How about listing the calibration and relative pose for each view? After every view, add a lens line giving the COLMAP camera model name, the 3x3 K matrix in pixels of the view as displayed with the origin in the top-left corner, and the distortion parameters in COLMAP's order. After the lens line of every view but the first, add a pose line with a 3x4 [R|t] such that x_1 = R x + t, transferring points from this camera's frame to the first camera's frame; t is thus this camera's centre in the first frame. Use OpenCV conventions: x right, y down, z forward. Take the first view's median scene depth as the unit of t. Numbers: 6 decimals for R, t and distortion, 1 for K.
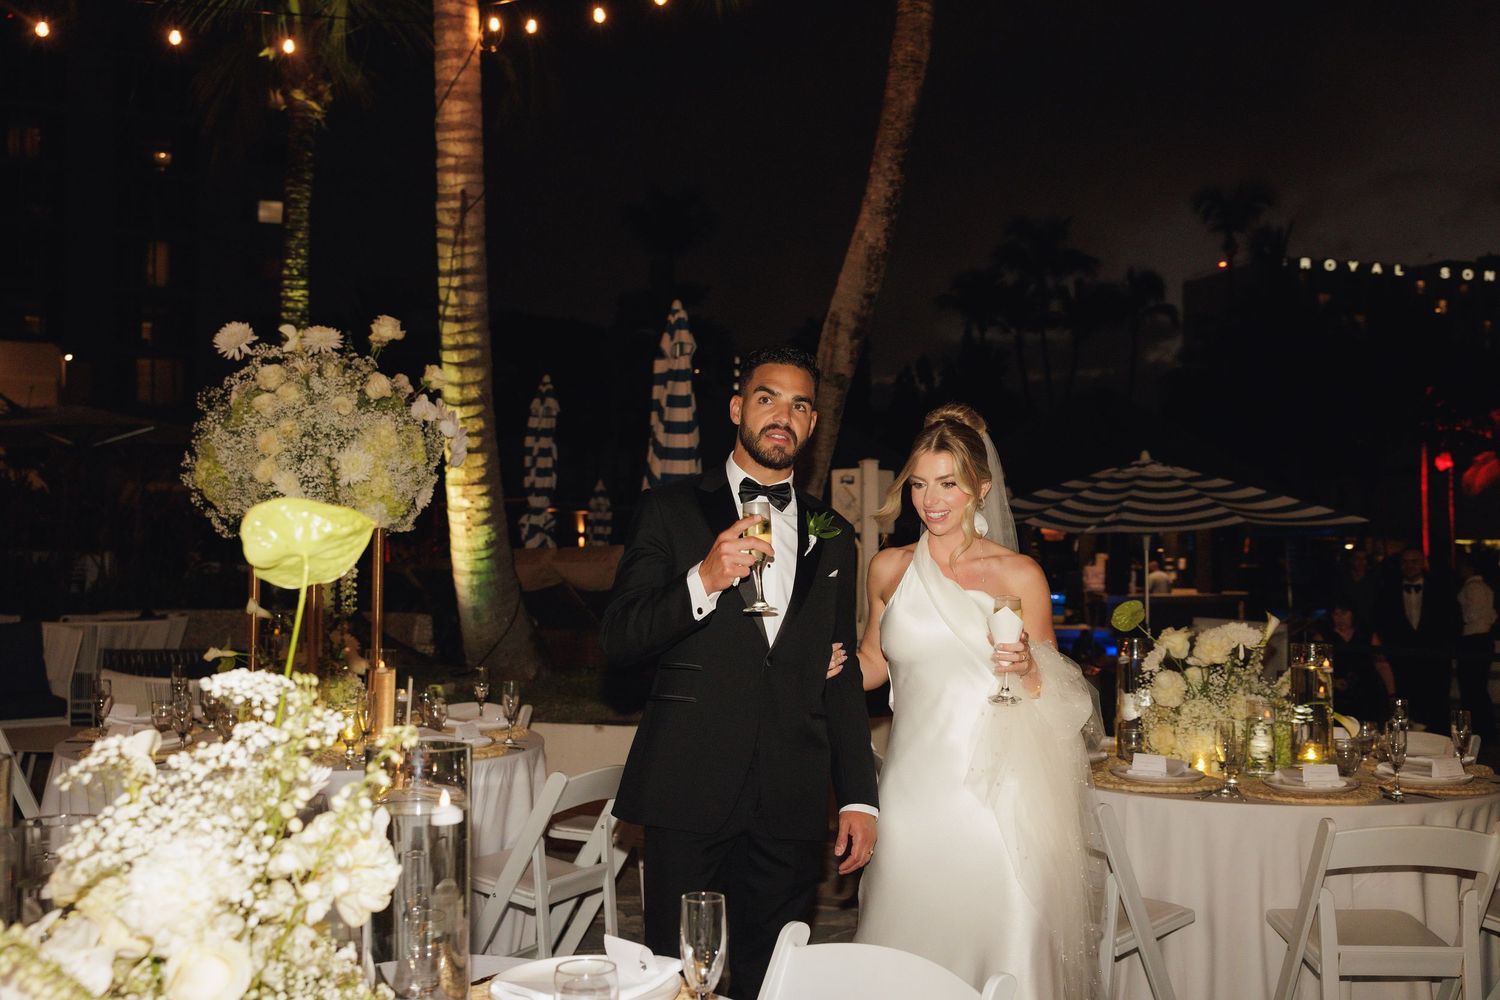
lens RADIAL K [[1544.6, 0, 750.0], [0, 1544.6, 500.0], [0, 0, 1]] dist [-0.008443, 0.041649]
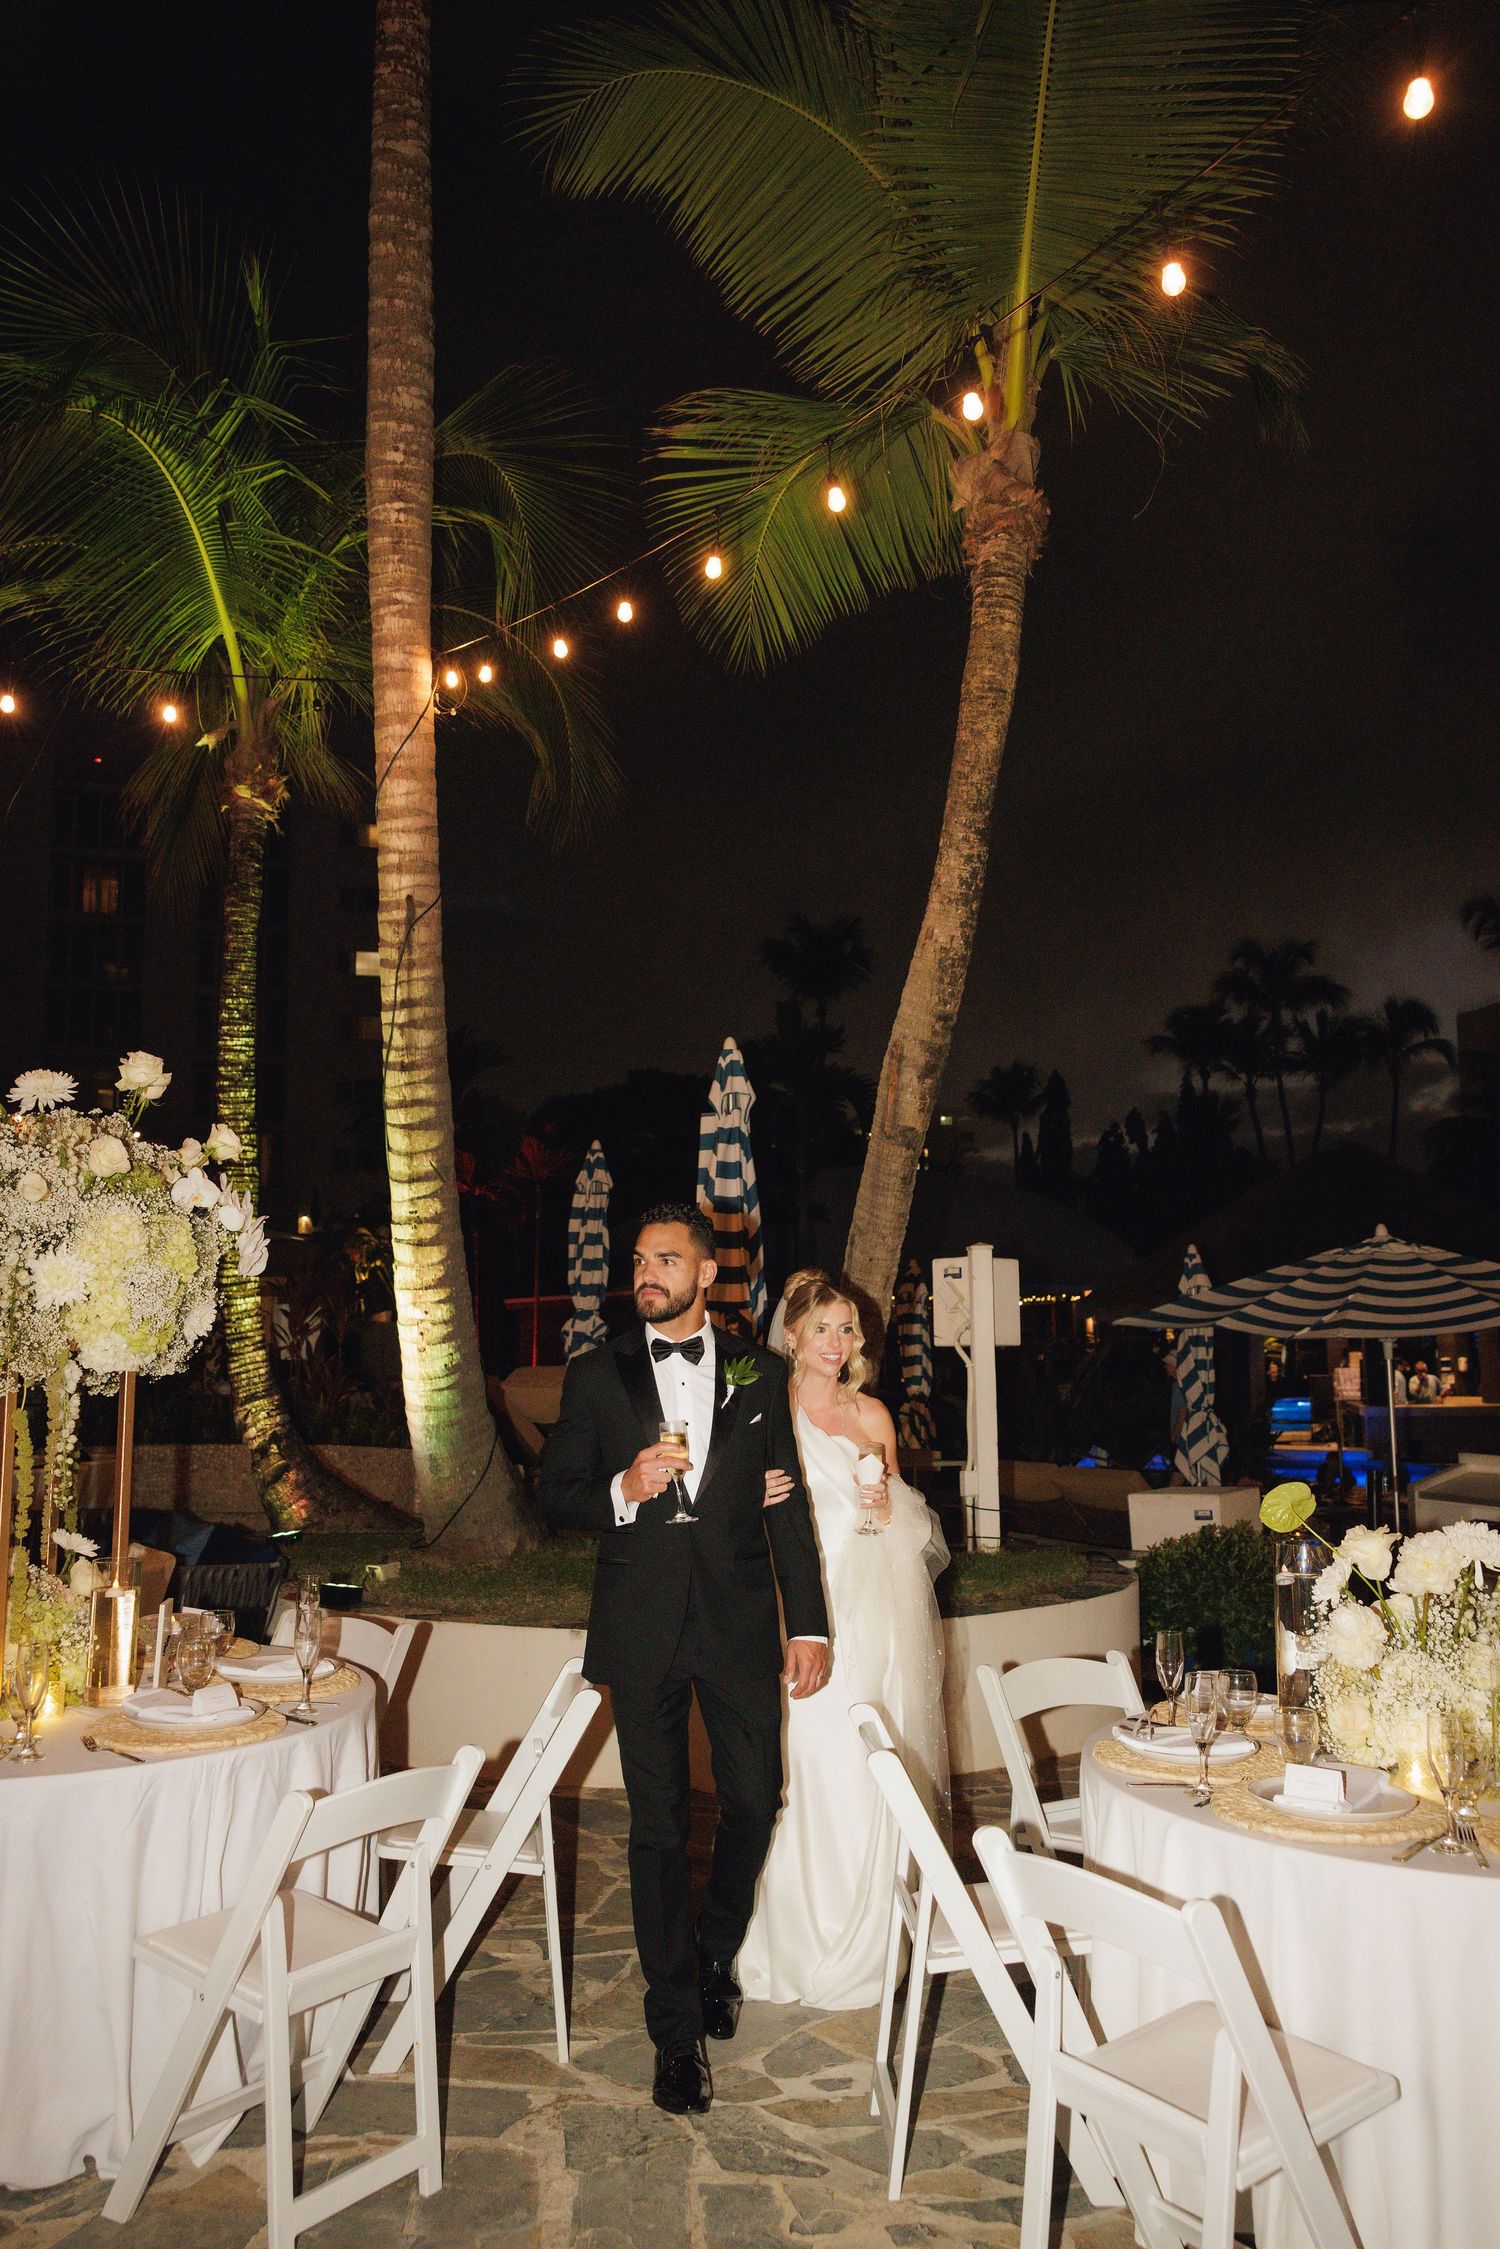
lens RADIAL K [[1810.2, 0, 750.0], [0, 1810.2, 1124.5], [0, 0, 1]] dist [0.008985, 0.003622]
pose [[0.994504, -0.023077, -0.102127, 0.065235], [0.013870, 0.995849, -0.089961, -0.008052], [0.103779, 0.088050, 0.990695, 0.150982]]
